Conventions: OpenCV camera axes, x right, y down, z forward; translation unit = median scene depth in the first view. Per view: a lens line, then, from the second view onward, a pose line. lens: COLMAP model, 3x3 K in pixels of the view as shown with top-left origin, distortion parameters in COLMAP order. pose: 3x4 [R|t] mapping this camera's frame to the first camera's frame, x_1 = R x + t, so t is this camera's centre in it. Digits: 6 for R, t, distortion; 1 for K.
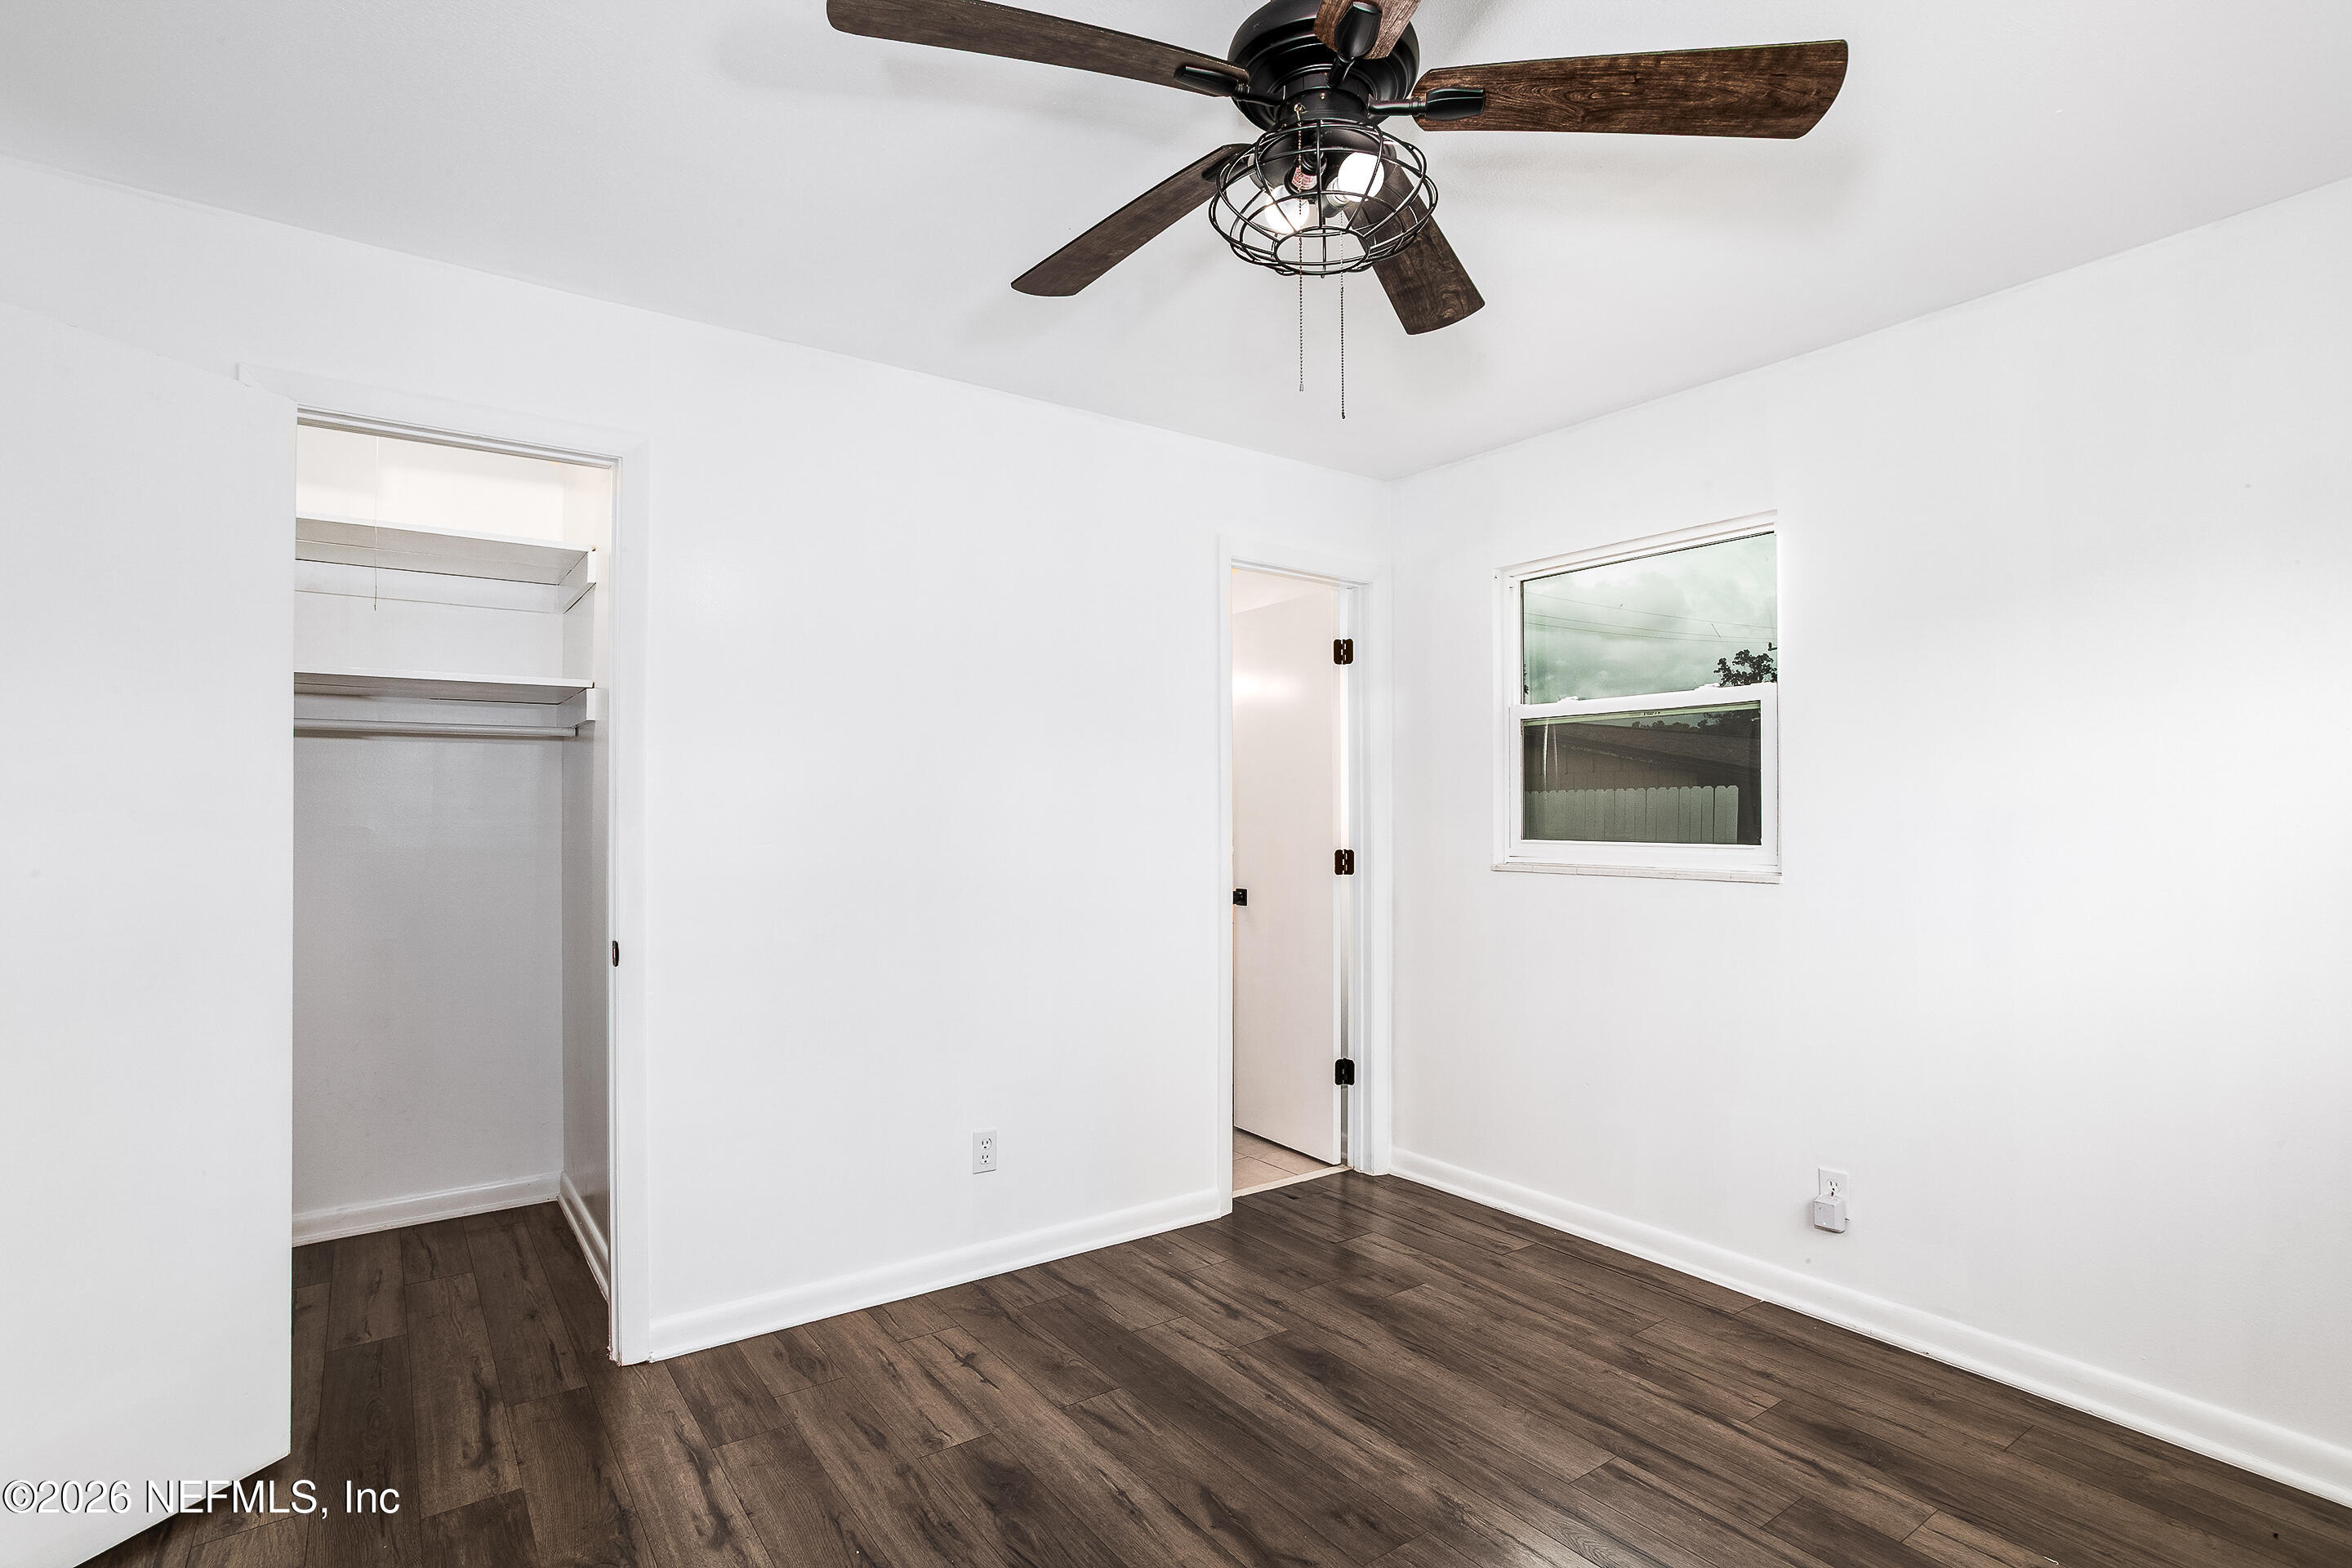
lens RADIAL K [[1161.1, 0, 1171.9], [0, 1161.1, 782.3], [0, 0, 1]] dist [-0.046745, 0.028516]
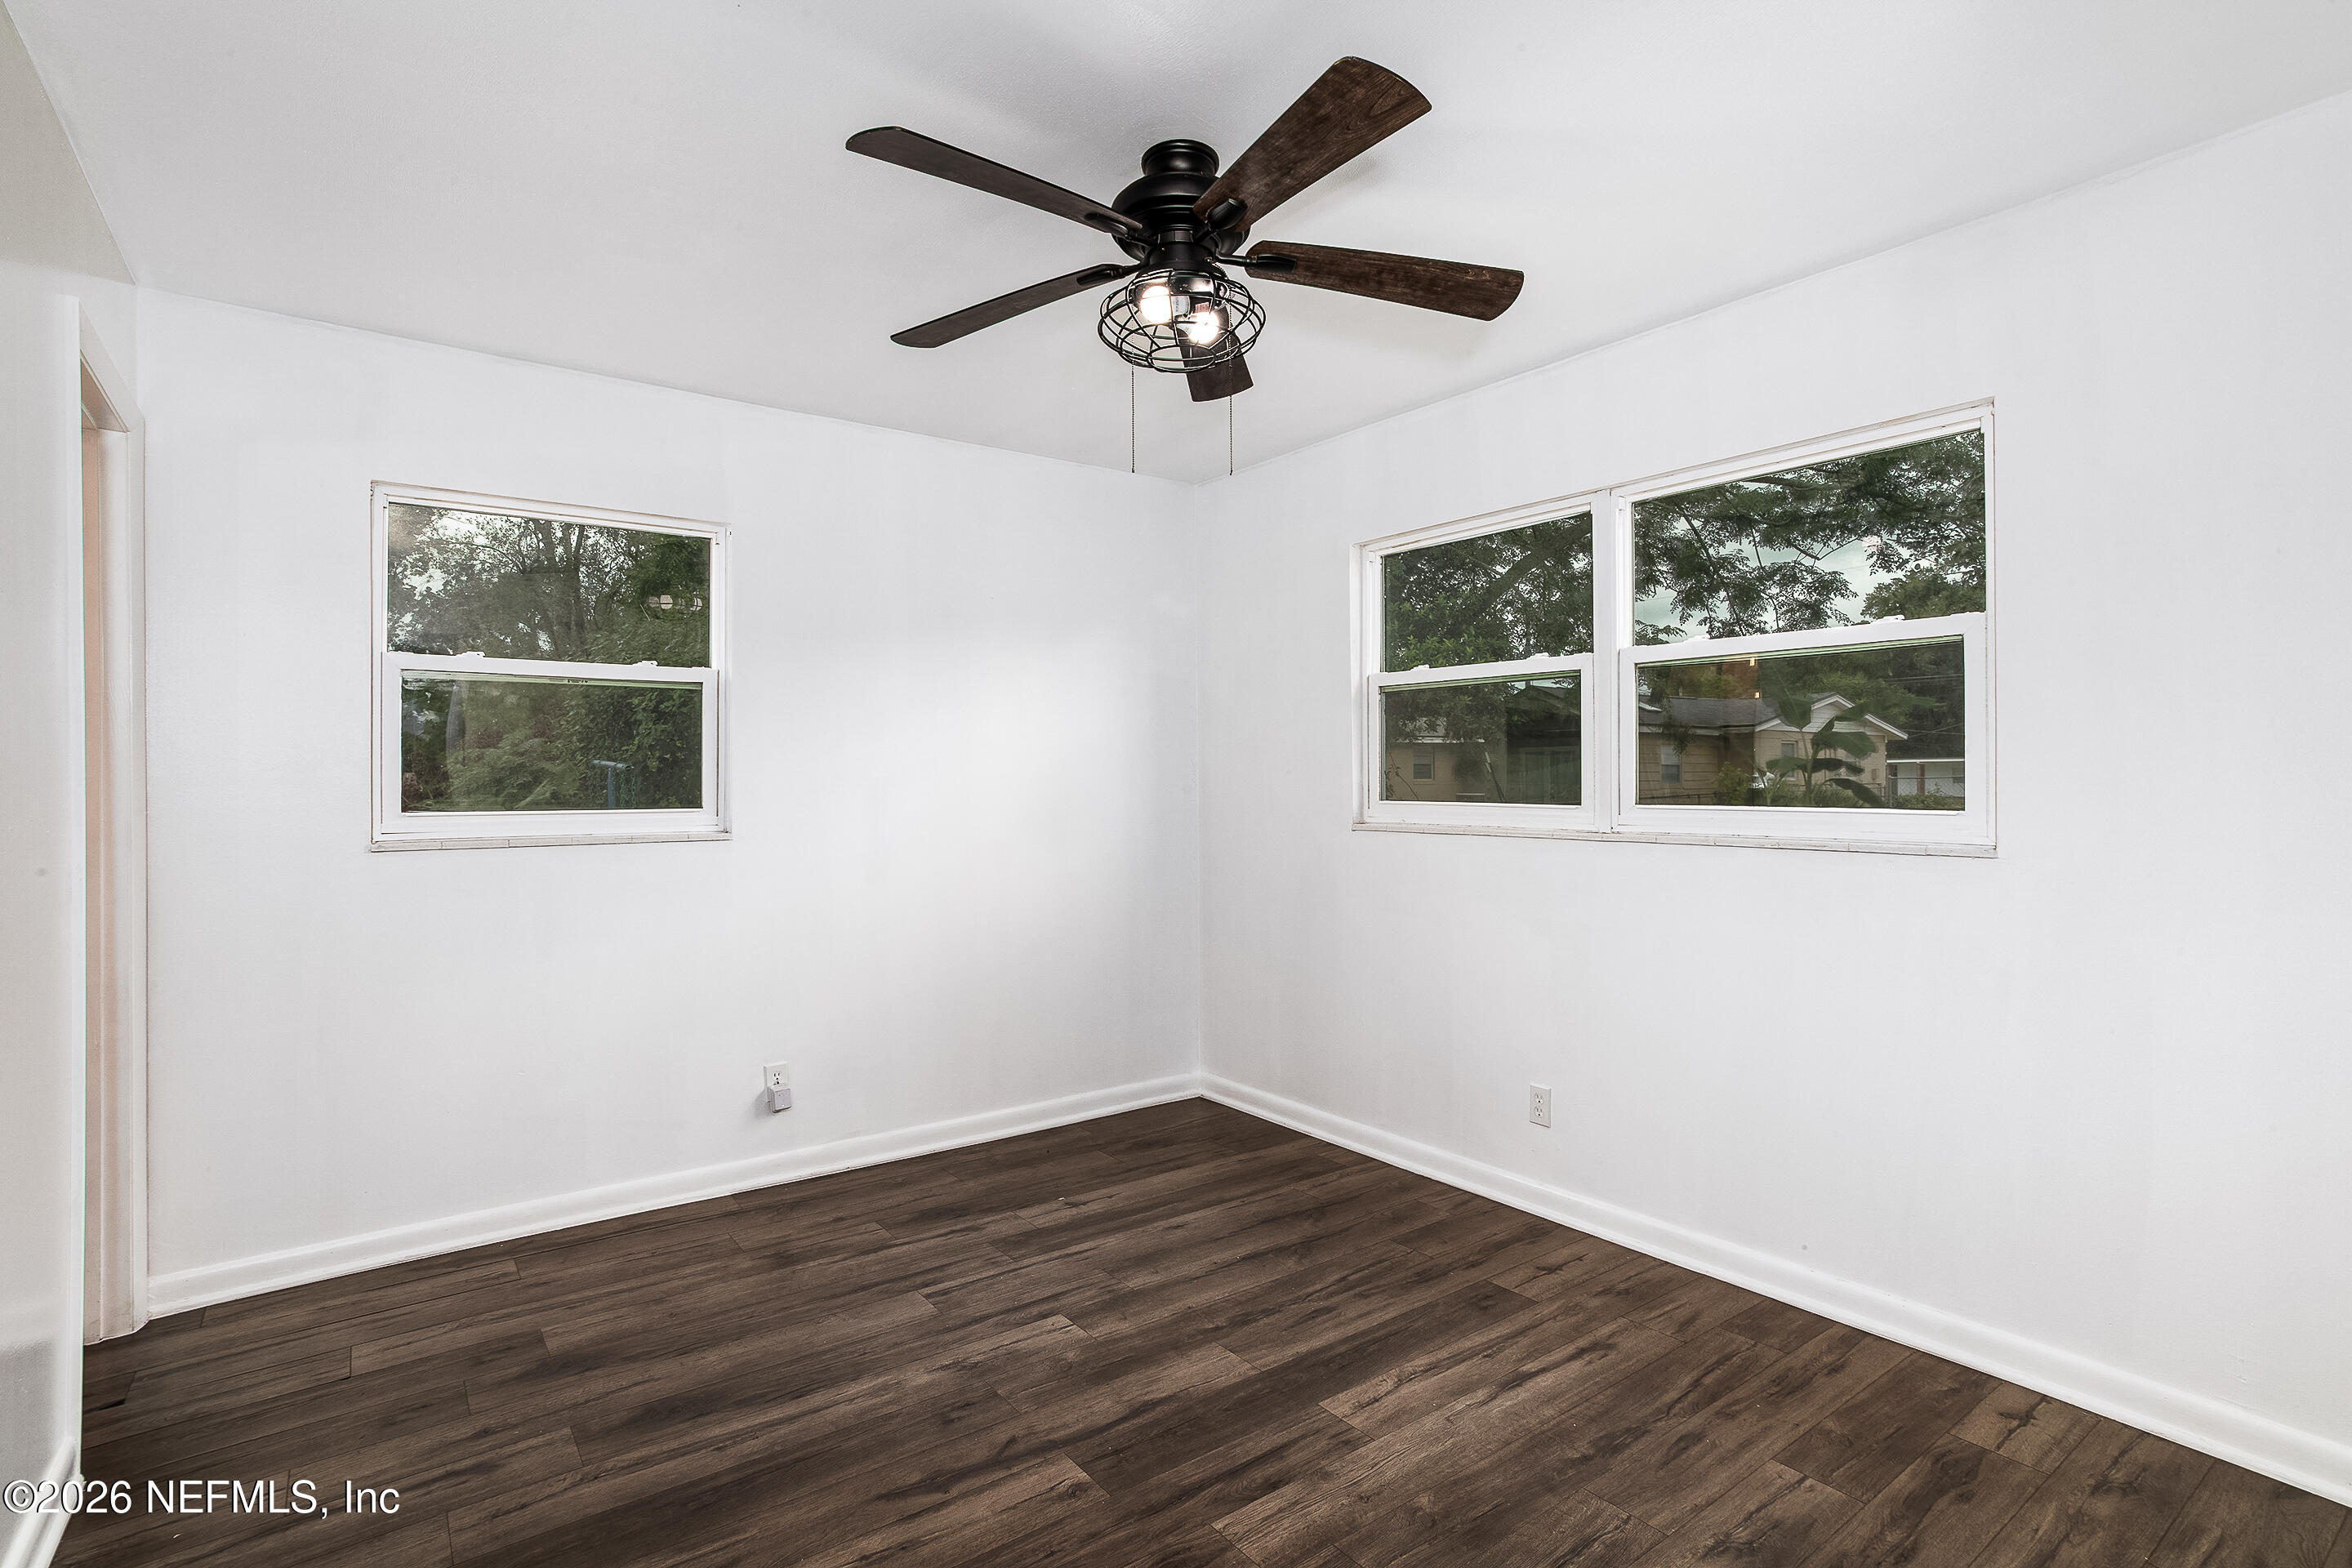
lens RADIAL K [[1161.1, 0, 1171.9], [0, 1161.1, 782.3], [0, 0, 1]] dist [-0.046745, 0.028516]
pose [[-0.041002, -0.000145, 0.999159, -0.789401], [-0.021540, 0.999768, -0.000739, 0.023916], [-0.998927, -0.021552, -0.040996, 0.699820]]
